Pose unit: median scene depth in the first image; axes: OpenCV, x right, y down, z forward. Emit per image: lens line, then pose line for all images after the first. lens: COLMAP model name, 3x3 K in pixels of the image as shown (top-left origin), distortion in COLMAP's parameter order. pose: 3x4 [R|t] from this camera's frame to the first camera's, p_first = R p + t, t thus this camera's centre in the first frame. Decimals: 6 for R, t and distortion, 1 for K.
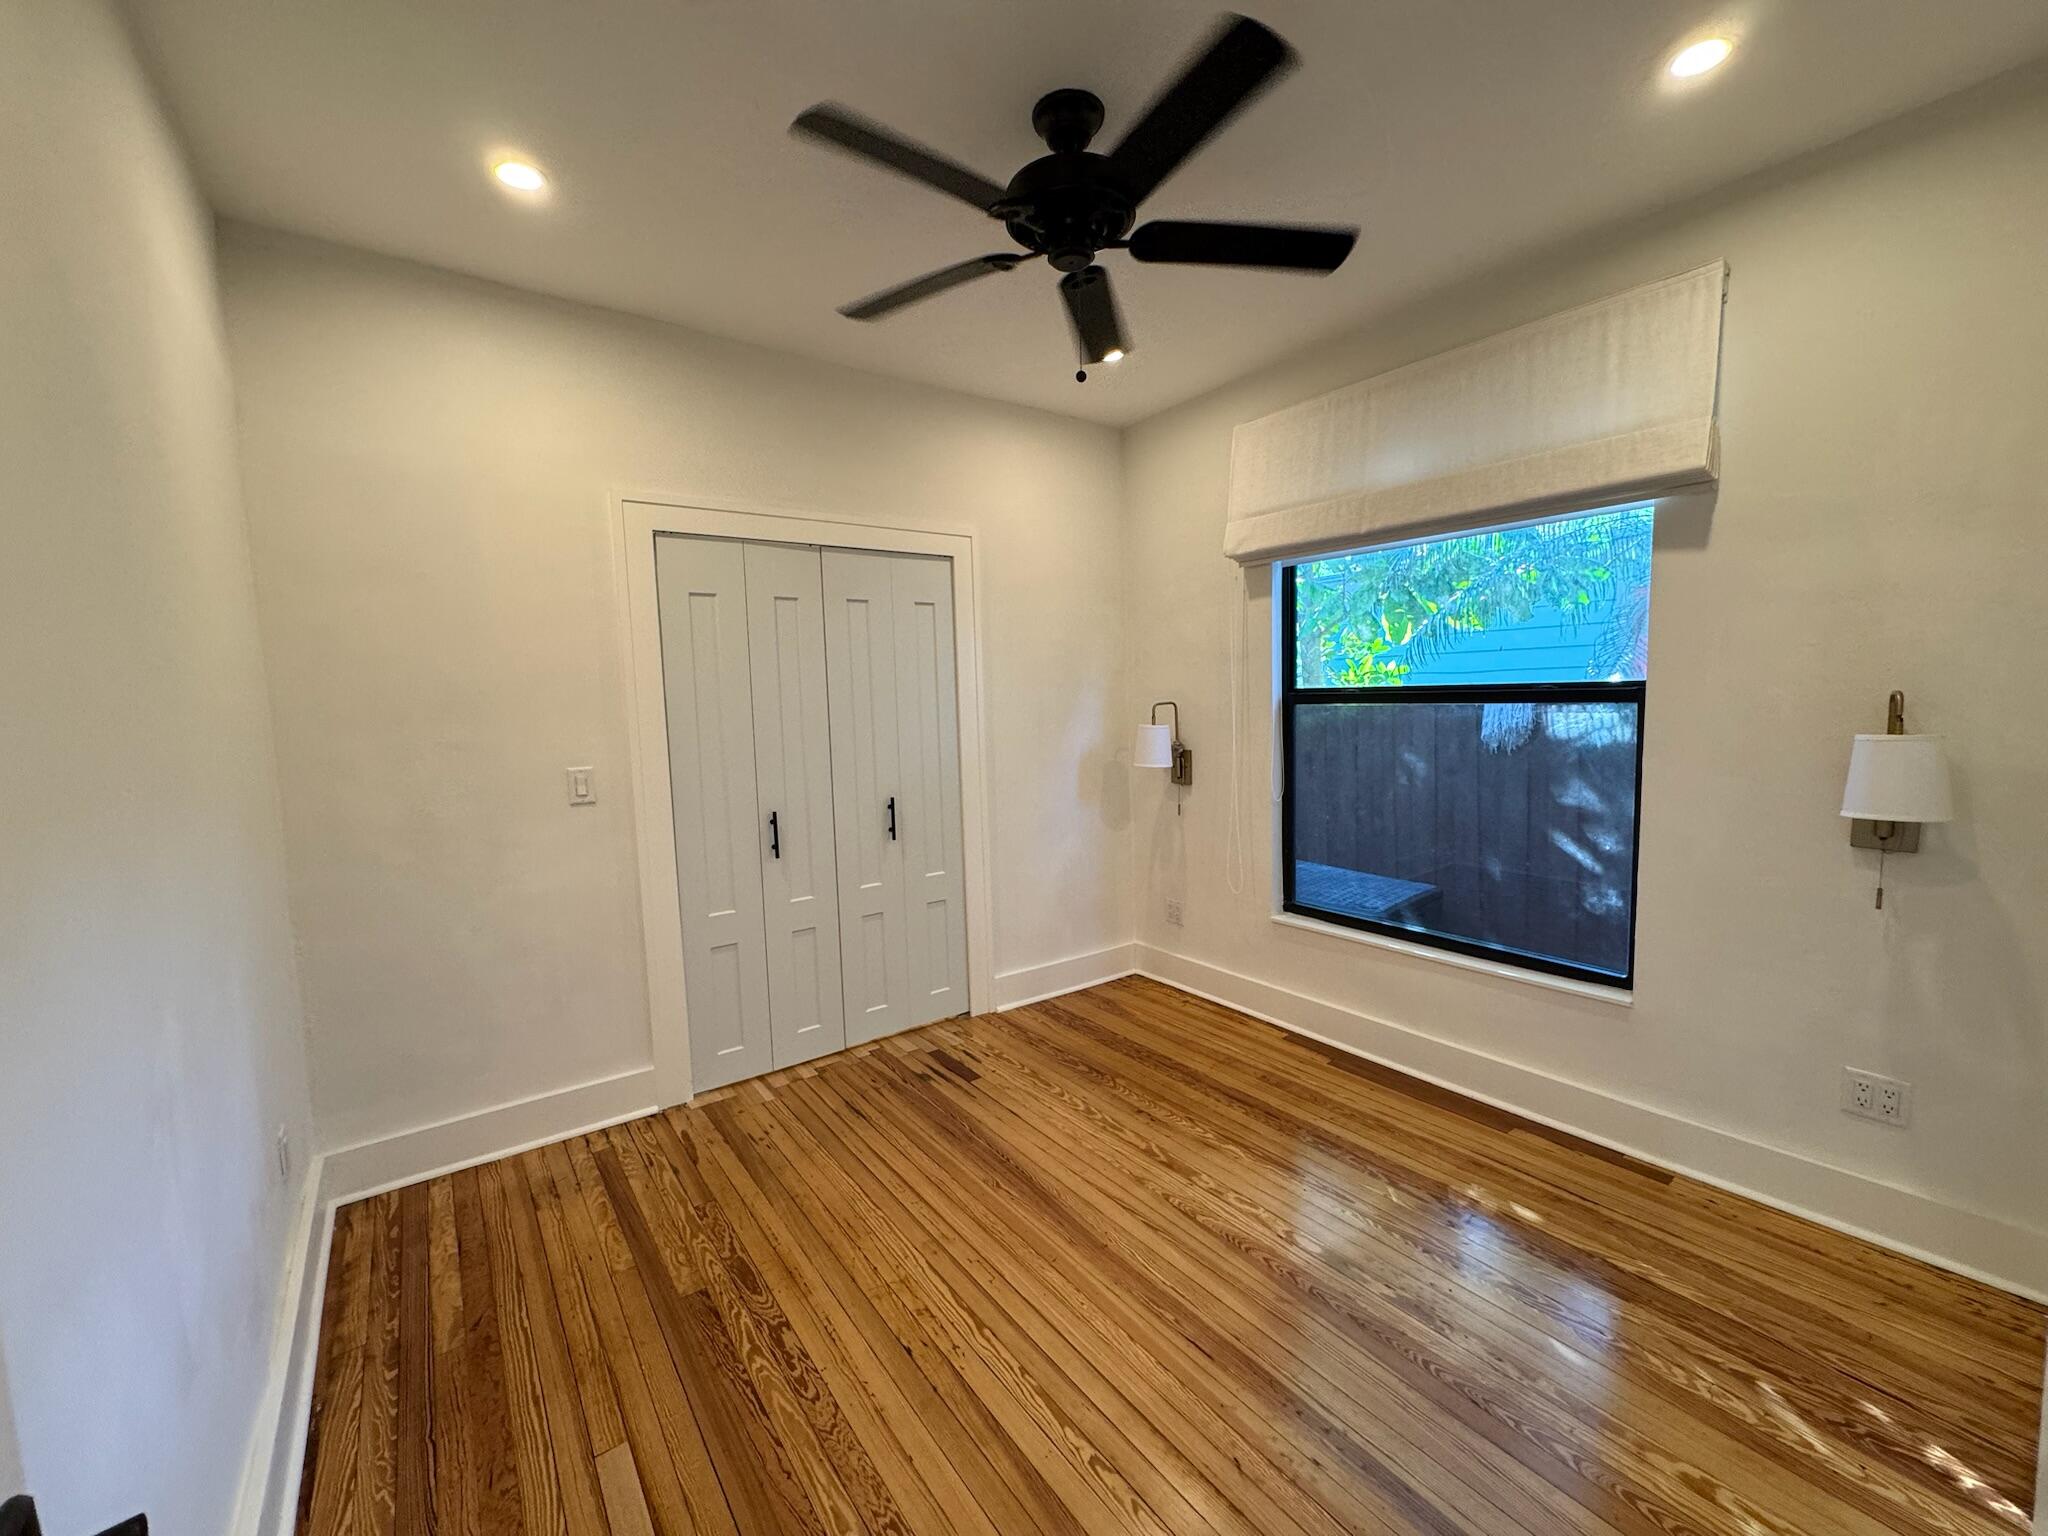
lens RADIAL K [[816.7, 0, 1027.0], [0, 816.7, 773.9], [0, 0, 1]] dist [-0.003974, 0.000982]
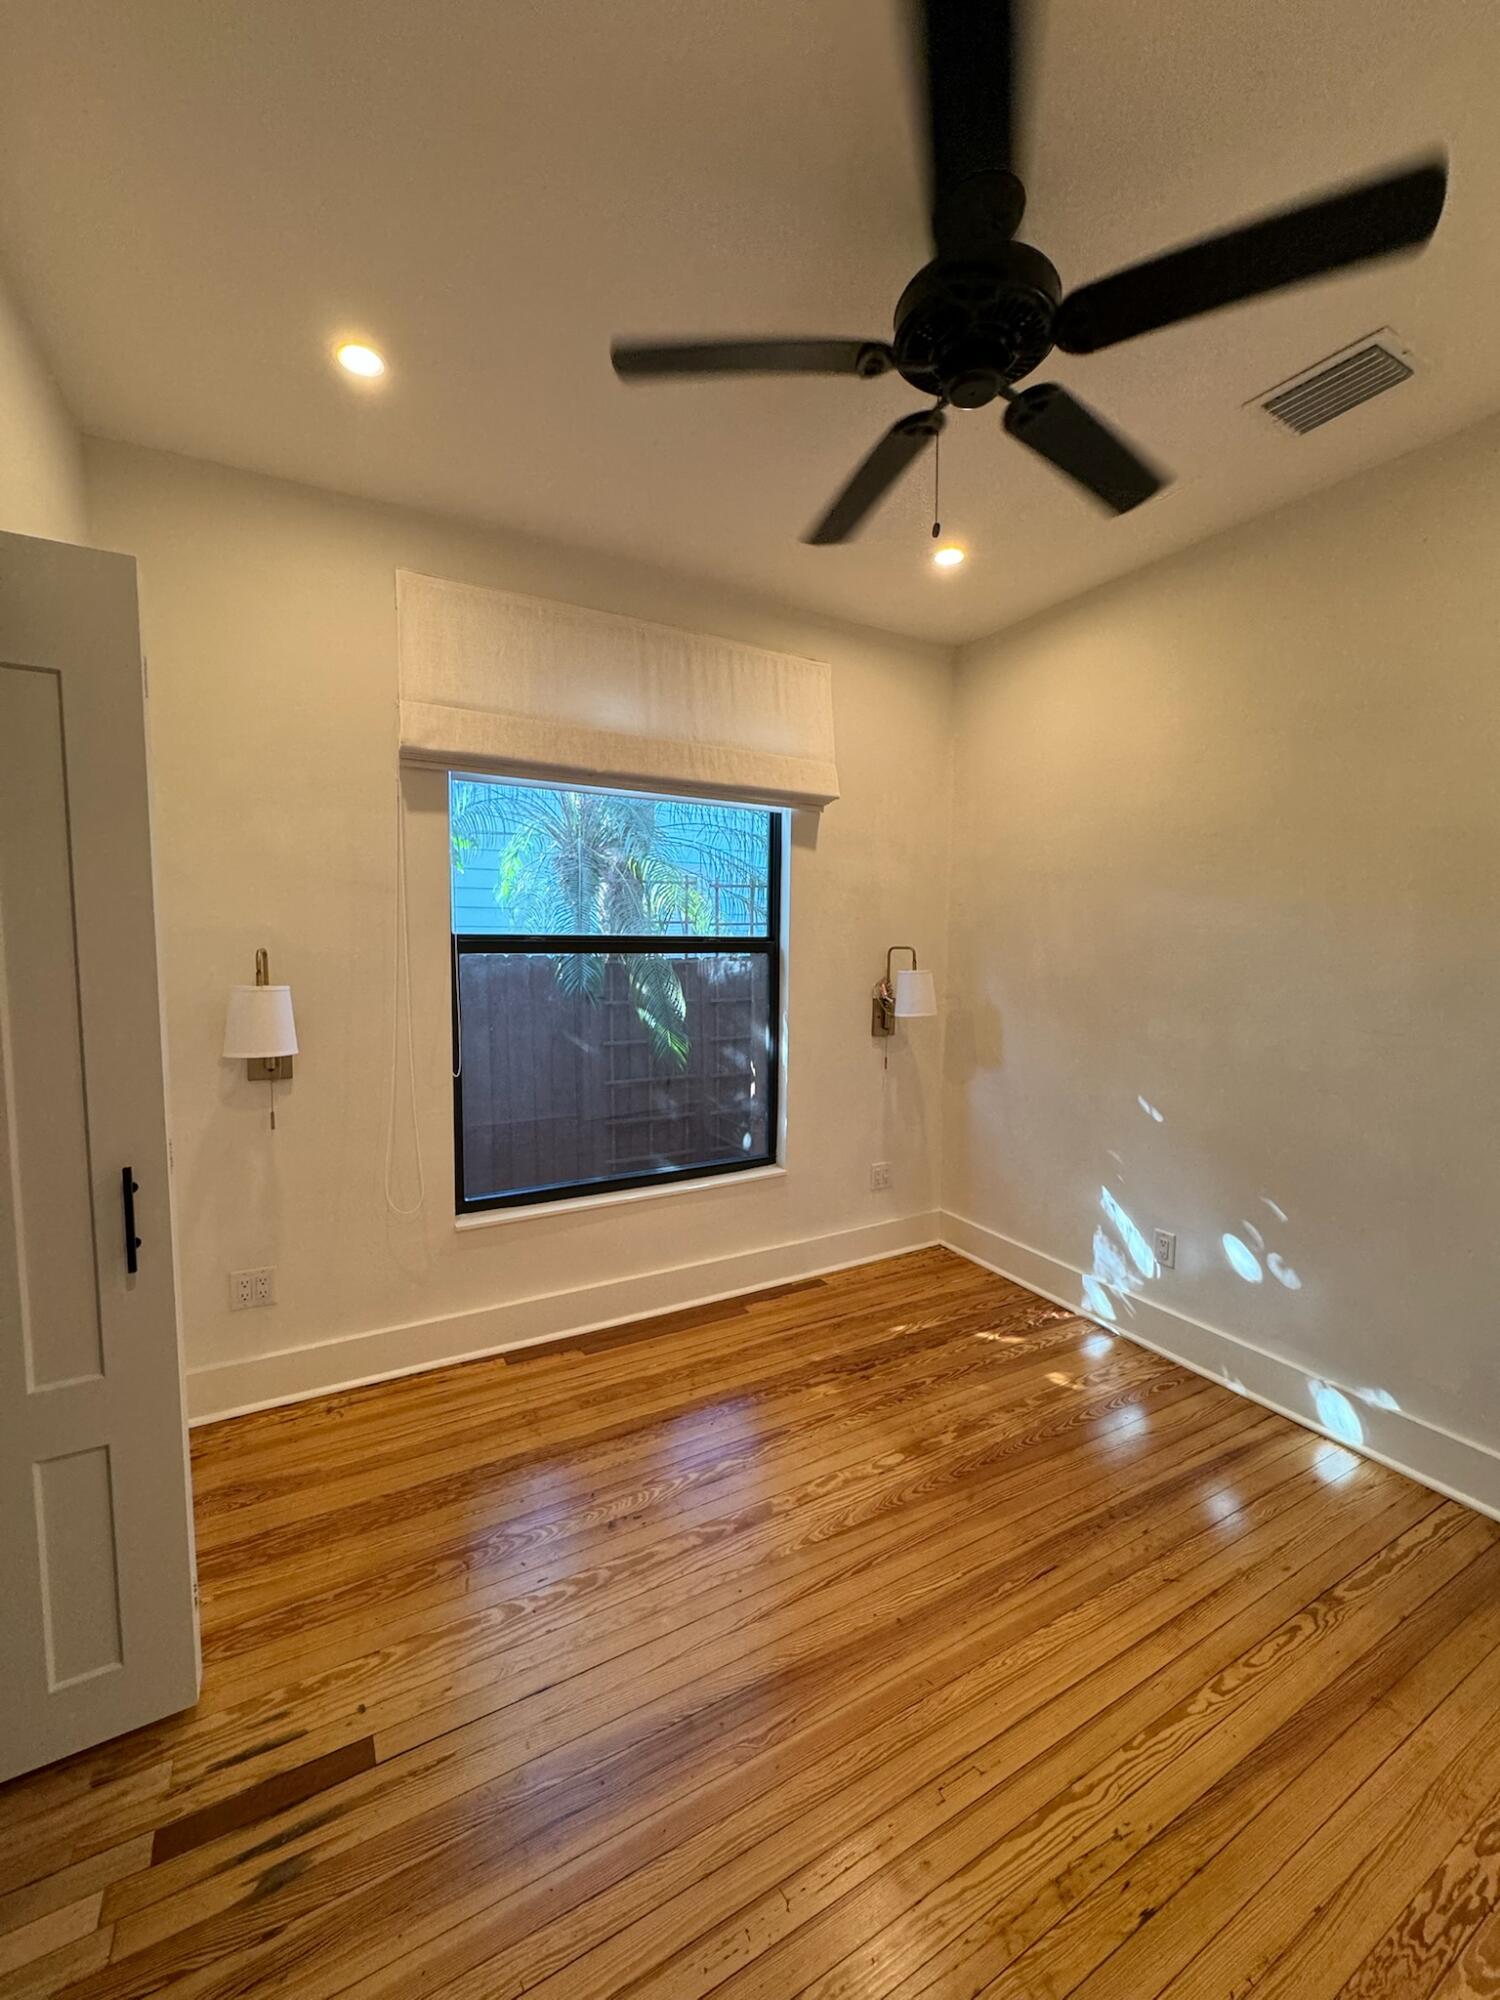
lens RADIAL K [[797.5, 0, 752.4], [0, 797.5, 998.4], [0, 0, 1]] dist [-0.003974, 0.000982]
pose [[0.116442, -0.042753, 0.992277, -0.553855], [0.086691, 0.995698, 0.032727, -0.054551], [-0.989407, 0.082211, 0.119648, 0.828550]]
